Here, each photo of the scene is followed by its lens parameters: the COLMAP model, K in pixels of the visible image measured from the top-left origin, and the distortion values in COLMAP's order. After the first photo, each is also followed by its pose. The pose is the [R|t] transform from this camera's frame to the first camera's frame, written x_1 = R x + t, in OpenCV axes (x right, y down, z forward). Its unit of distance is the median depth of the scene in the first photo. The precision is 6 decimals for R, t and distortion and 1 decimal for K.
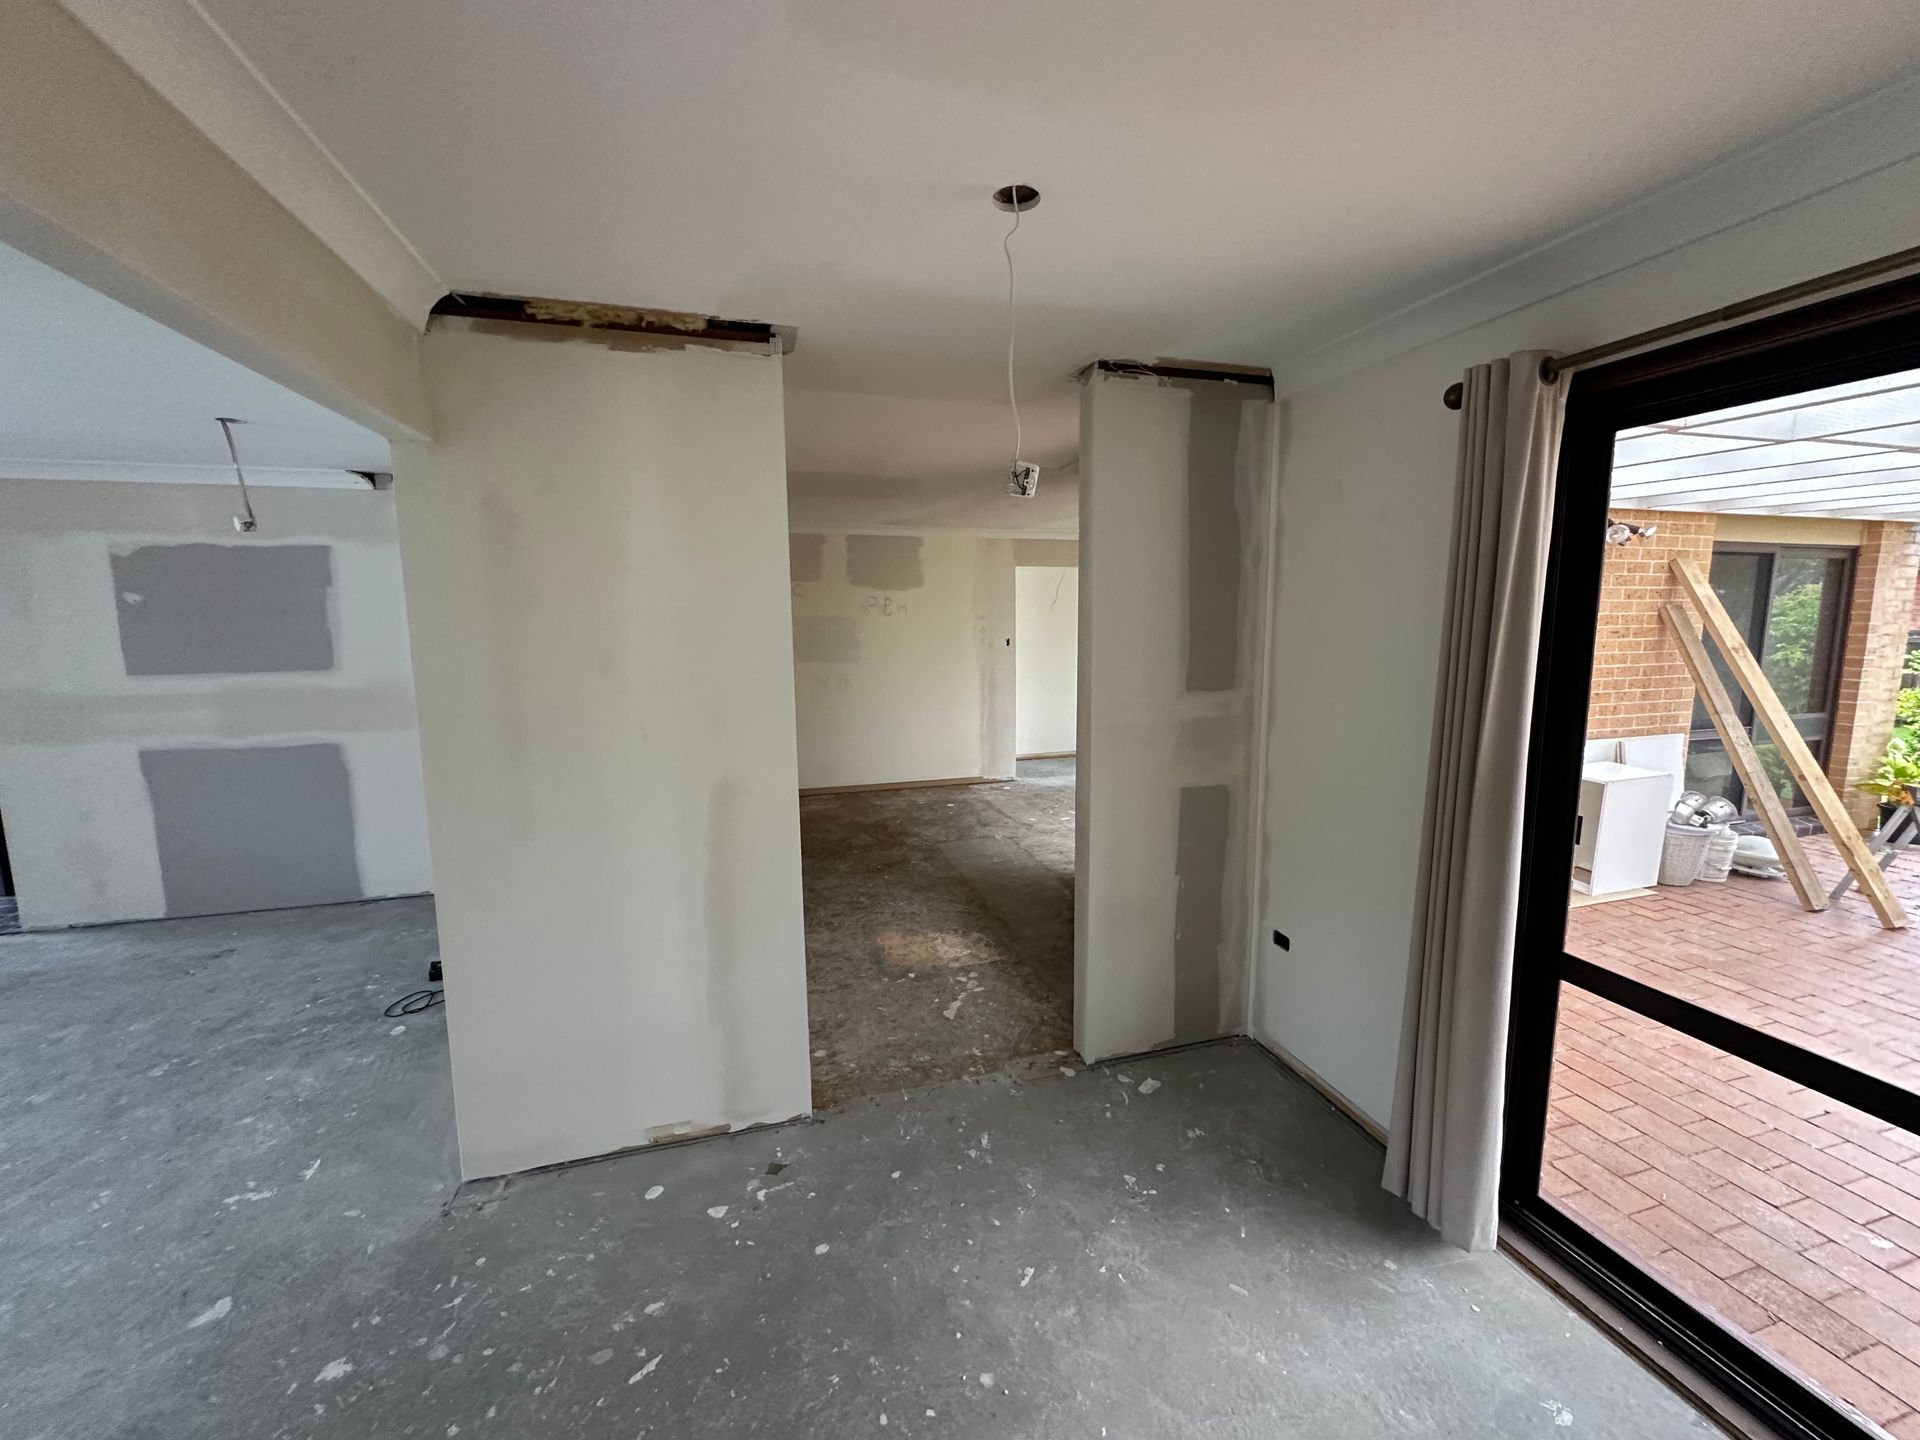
lens RADIAL K [[765.7, 0, 953.6], [0, 765.7, 709.6], [0, 0, 1]] dist [-0.003477, 0.001565]
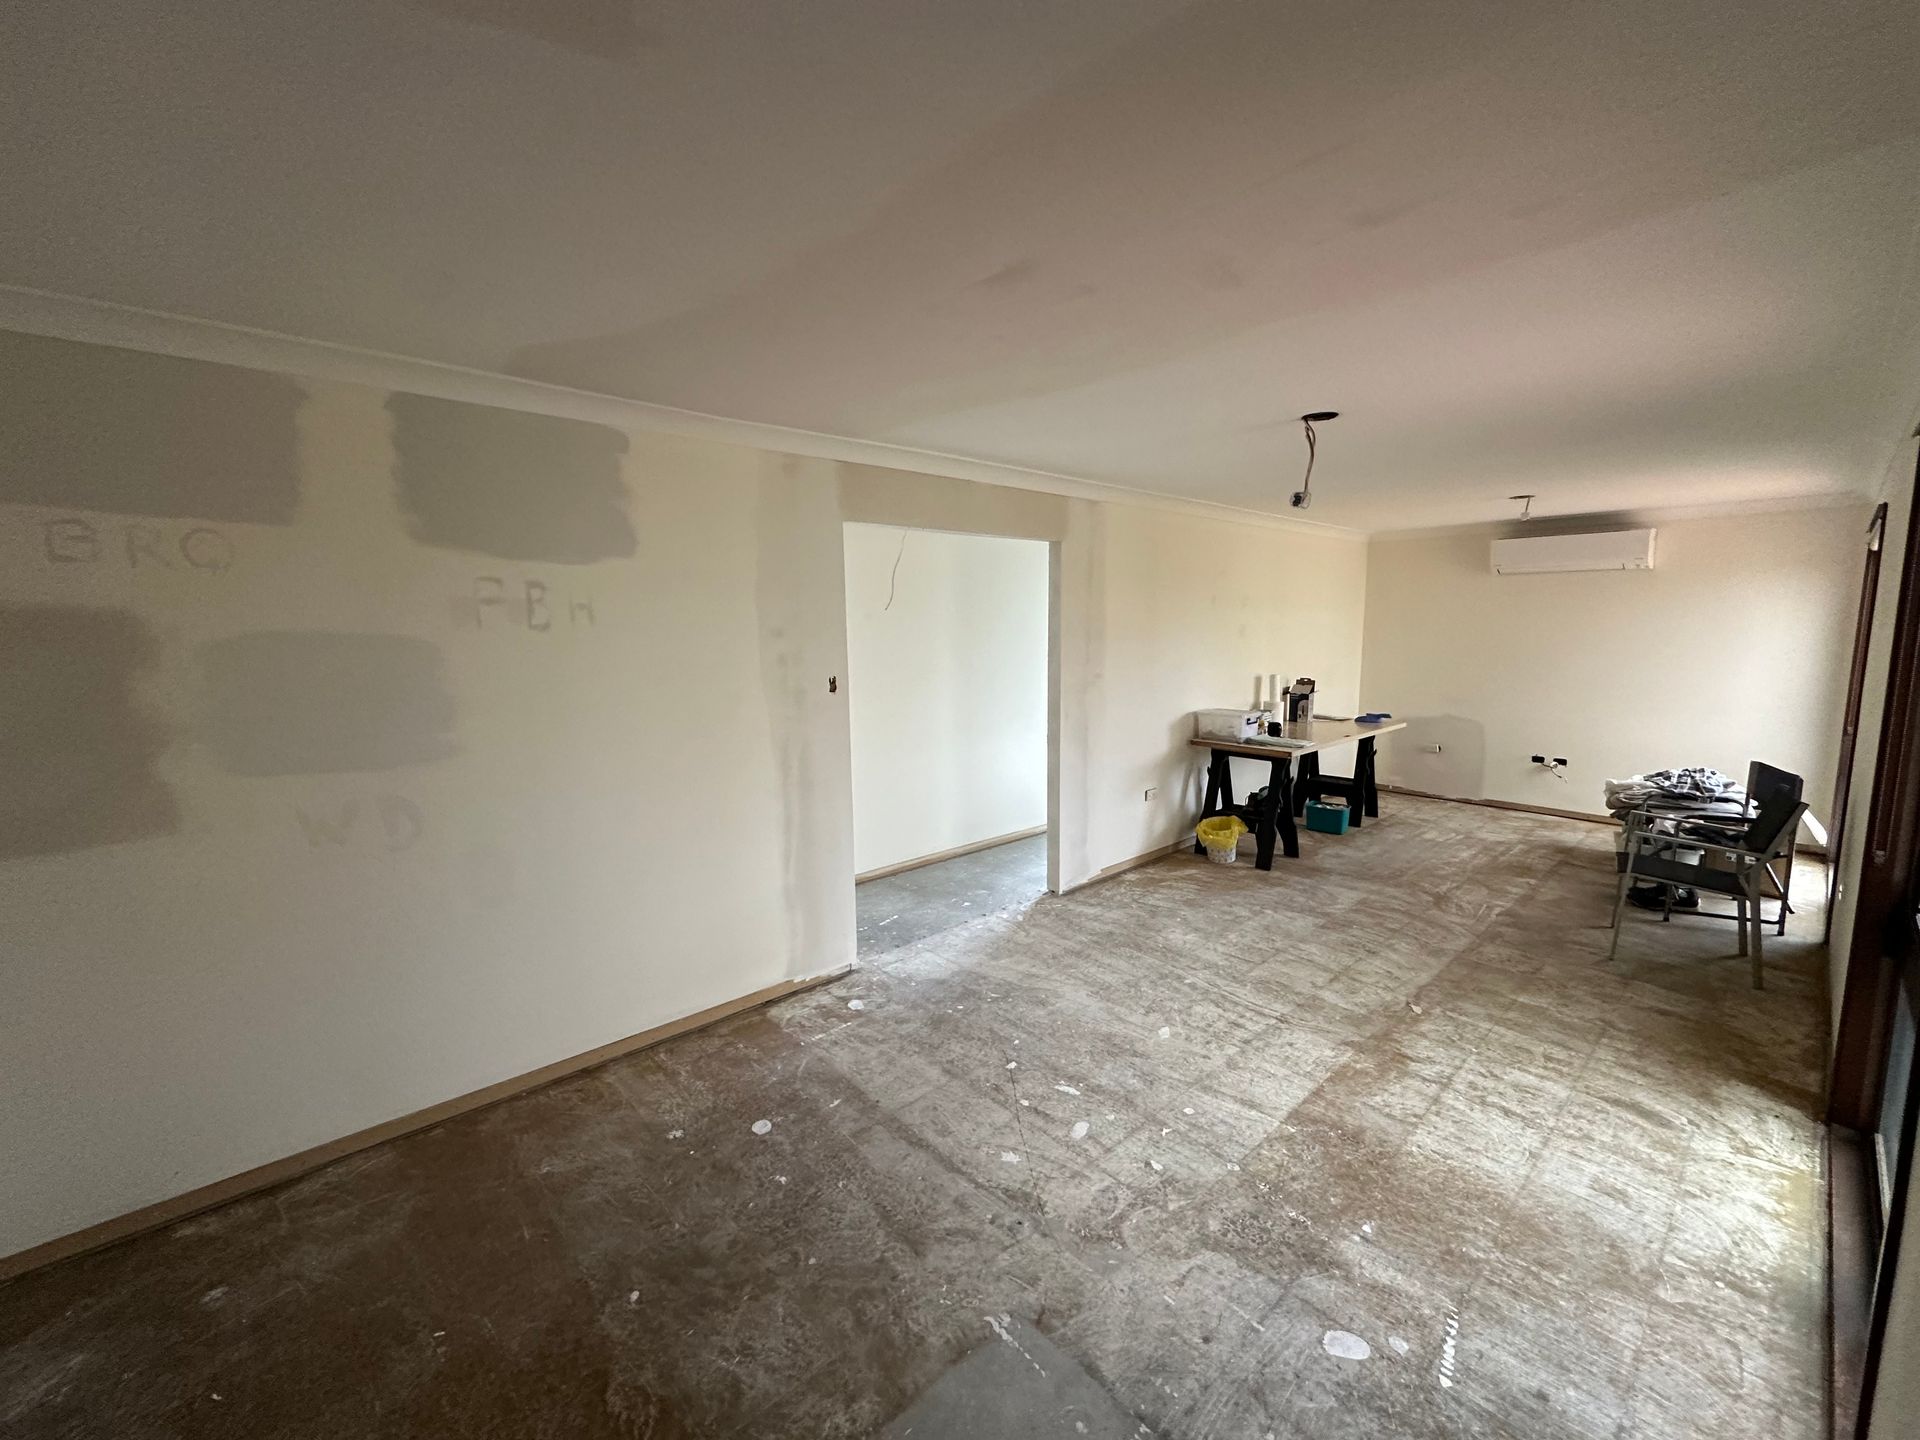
lens RADIAL K [[765.7, 0, 960.6], [0, 765.7, 713.4], [0, 0, 1]] dist [-0.003477, 0.001565]
pose [[0.900758, -0.053297, 0.431039, -0.064795], [0.055743, 0.998421, 0.006964, -0.073734], [-0.430730, 0.017755, 0.902306, 0.581700]]
